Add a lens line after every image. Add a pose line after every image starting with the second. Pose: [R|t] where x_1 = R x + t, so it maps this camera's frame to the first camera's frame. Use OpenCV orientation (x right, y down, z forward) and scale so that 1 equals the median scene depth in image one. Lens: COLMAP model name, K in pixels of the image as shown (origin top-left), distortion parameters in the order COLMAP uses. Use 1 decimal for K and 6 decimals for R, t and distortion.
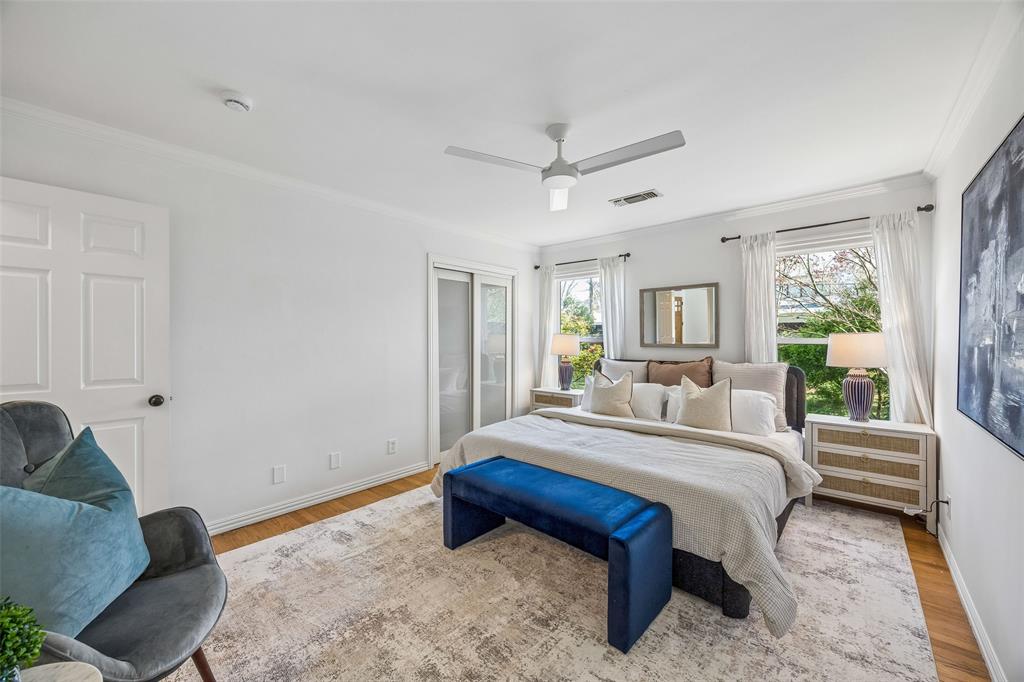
lens RADIAL K [[393.4, 0, 511.5], [0, 393.4, 340.1], [0, 0, 1]] dist [0.000157, -0.000052]
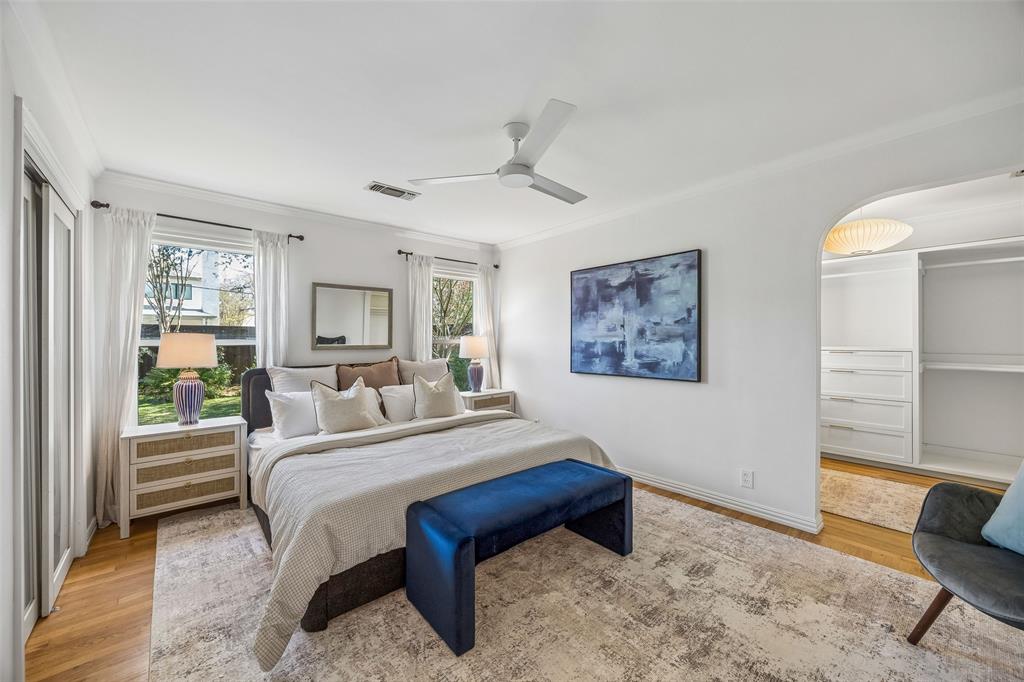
lens RADIAL K [[393.4, 0, 511.5], [0, 393.4, 340.1], [0, 0, 1]] dist [0.000157, -0.000052]
pose [[0.119800, 0.006203, 0.992779, -0.634493], [0.015474, 0.999847, -0.008114, 0.011777], [-0.992677, 0.016334, 0.119686, 0.659749]]
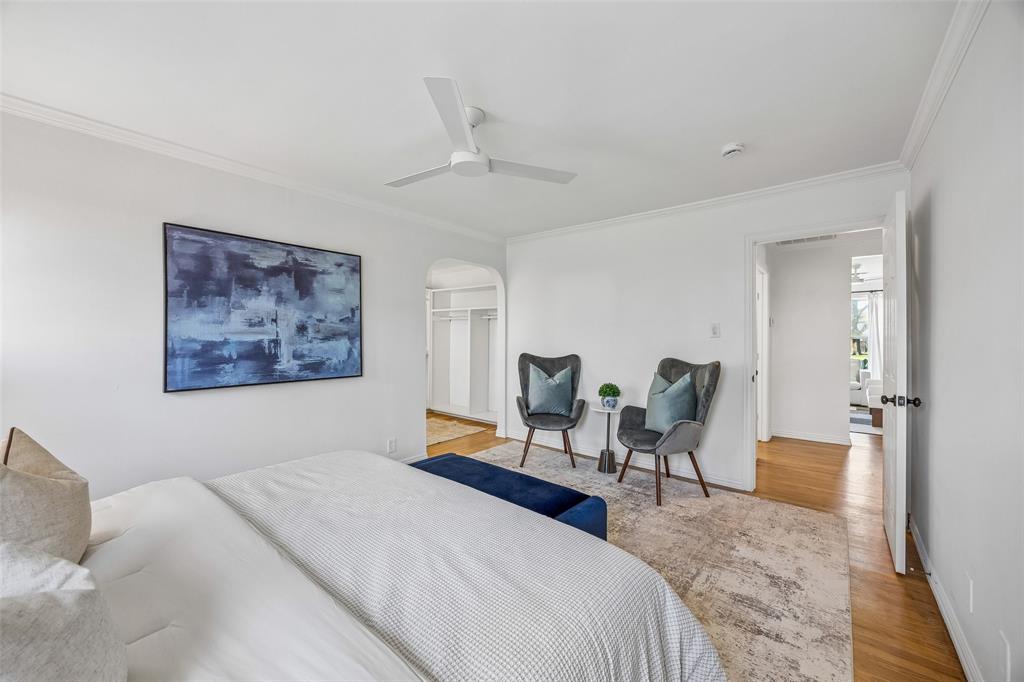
lens RADIAL K [[393.4, 0, 511.5], [0, 393.4, 340.1], [0, 0, 1]] dist [0.000157, -0.000052]
pose [[-0.999166, 0.001134, -0.040814, 0.043182], [0.000133, 0.999699, 0.024530, -0.011077], [0.040830, 0.024504, -0.998866, 1.436868]]
